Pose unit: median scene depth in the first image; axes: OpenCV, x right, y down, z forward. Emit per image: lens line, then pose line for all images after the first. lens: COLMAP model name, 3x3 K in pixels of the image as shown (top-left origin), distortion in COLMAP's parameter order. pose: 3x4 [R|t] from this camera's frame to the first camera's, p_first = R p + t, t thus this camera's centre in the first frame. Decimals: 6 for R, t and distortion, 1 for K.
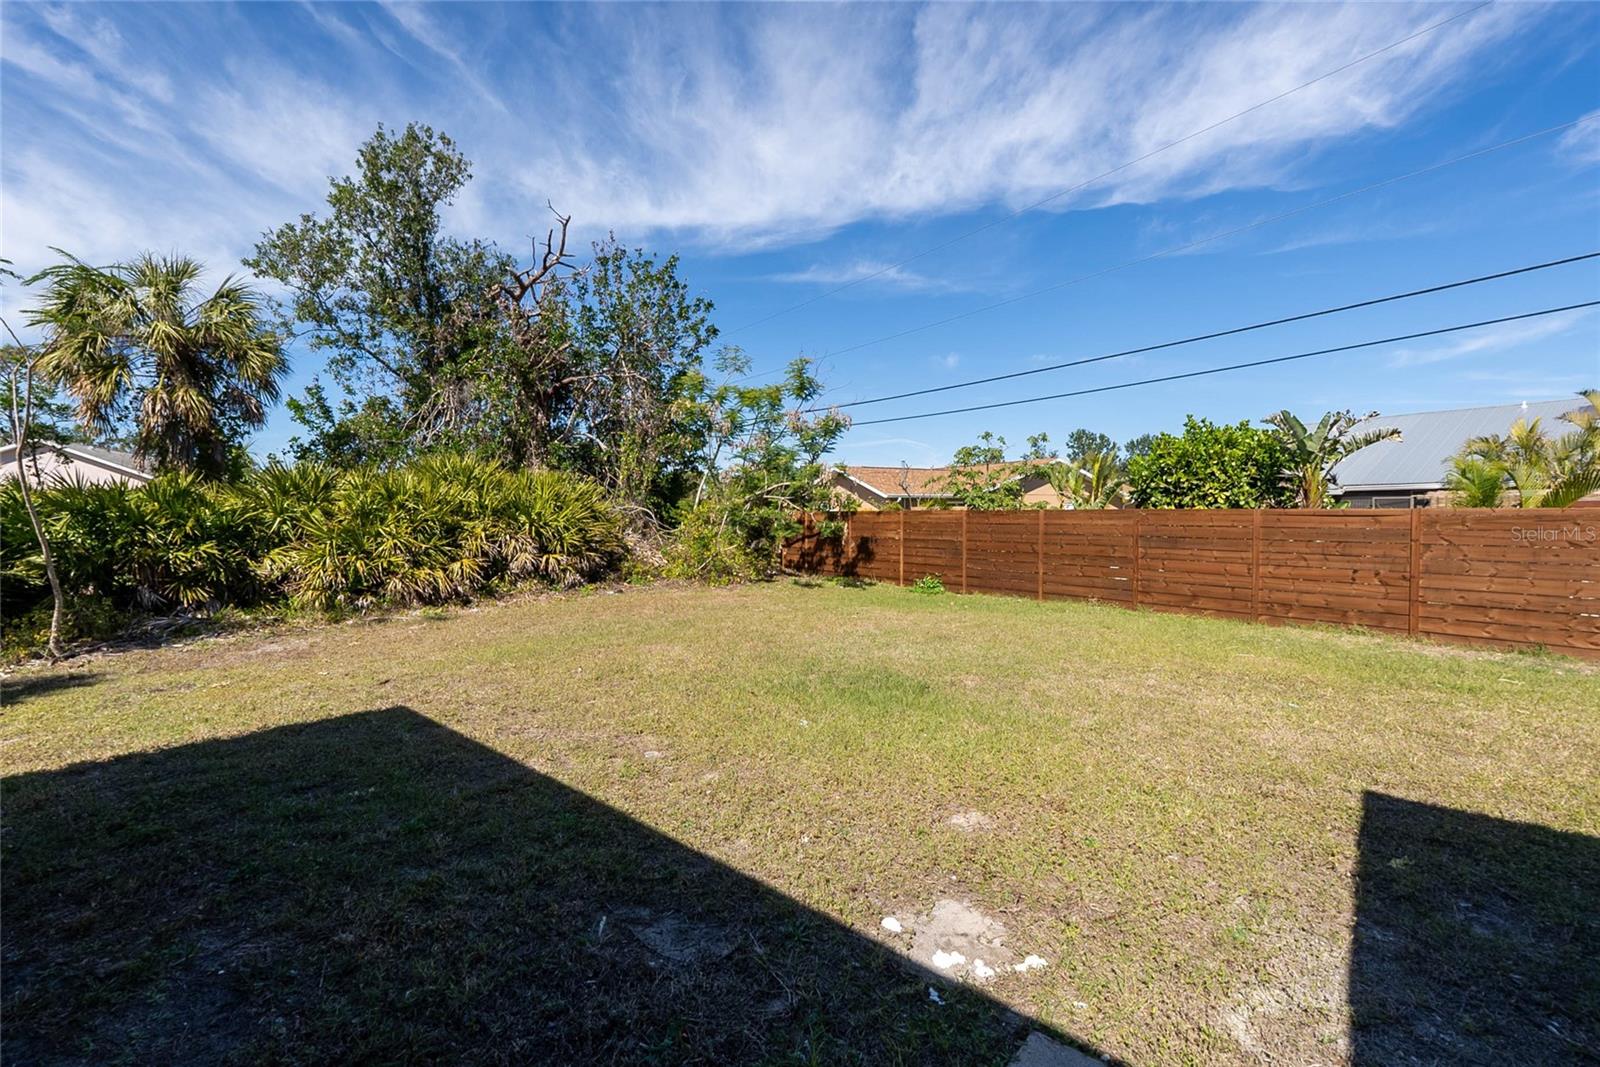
lens RADIAL K [[681.6, 0, 801.5], [0, 681.6, 524.0], [0, 0, 1]] dist [-0.002550, -0.000321]
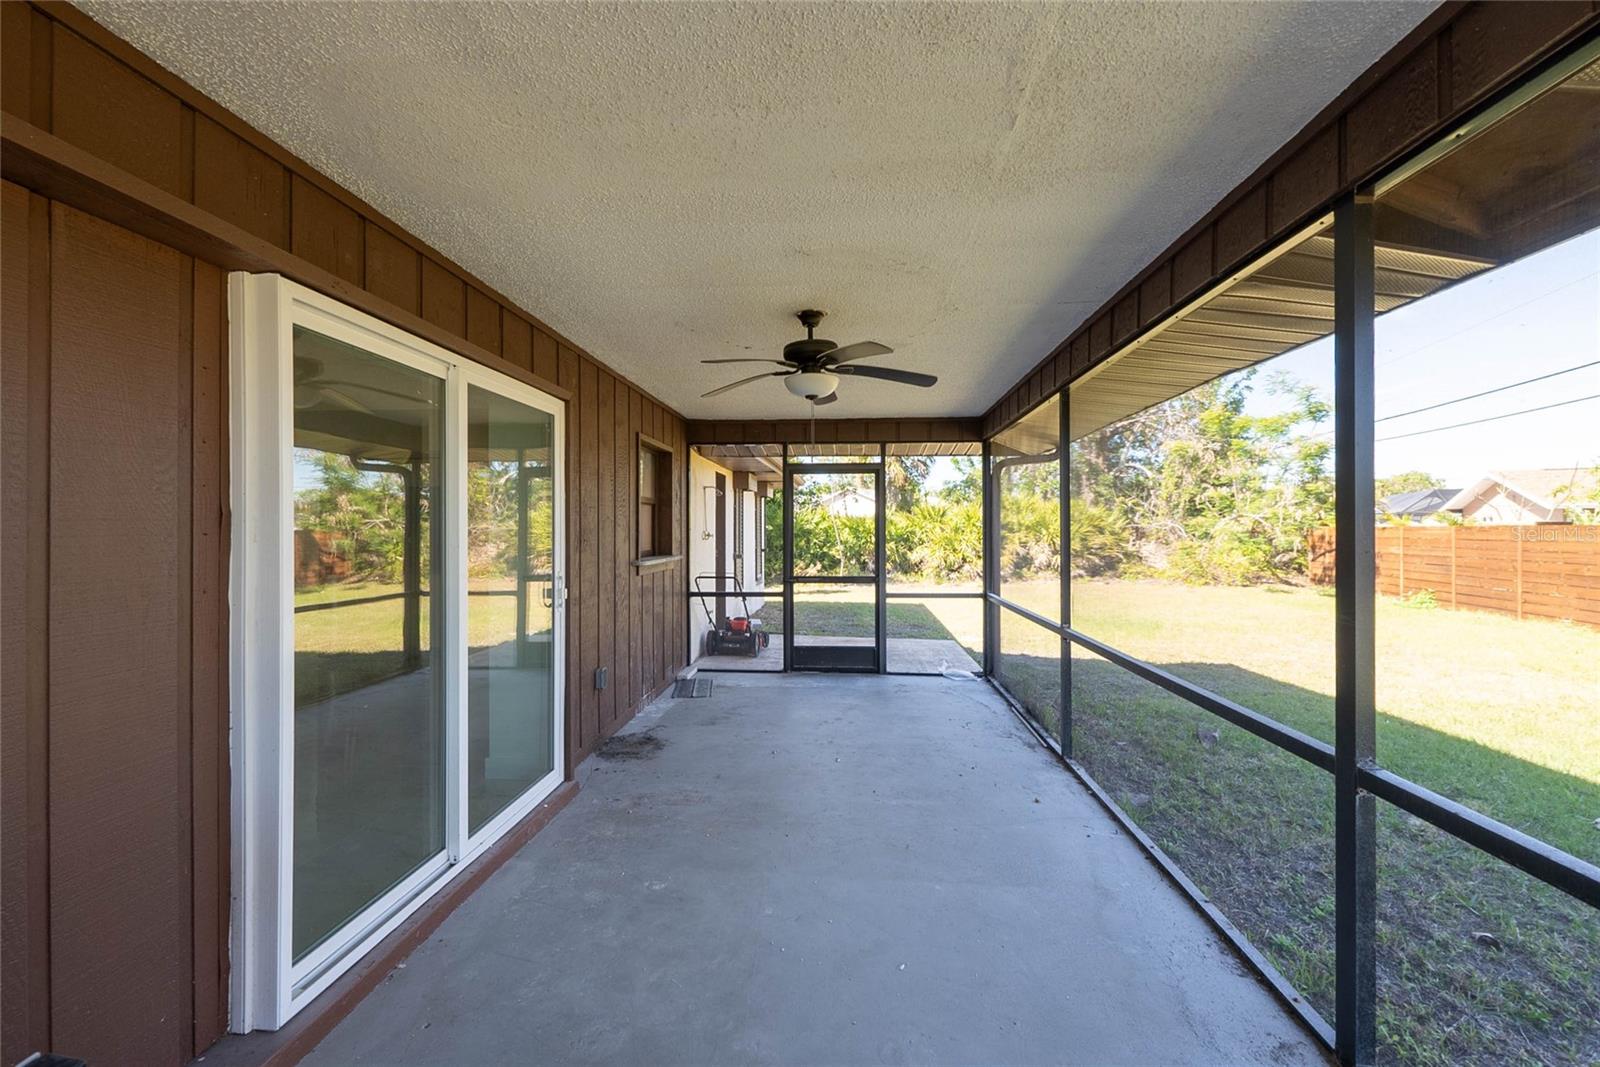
lens RADIAL K [[681.6, 0, 801.1], [0, 681.6, 531.0], [0, 0, 1]] dist [-0.002550, -0.000321]
pose [[0.595622, 0.003412, -0.803257, 0.528355], [-0.013152, 0.999898, -0.005505, 0.005223], [0.803157, 0.013843, 0.595607, -0.391676]]
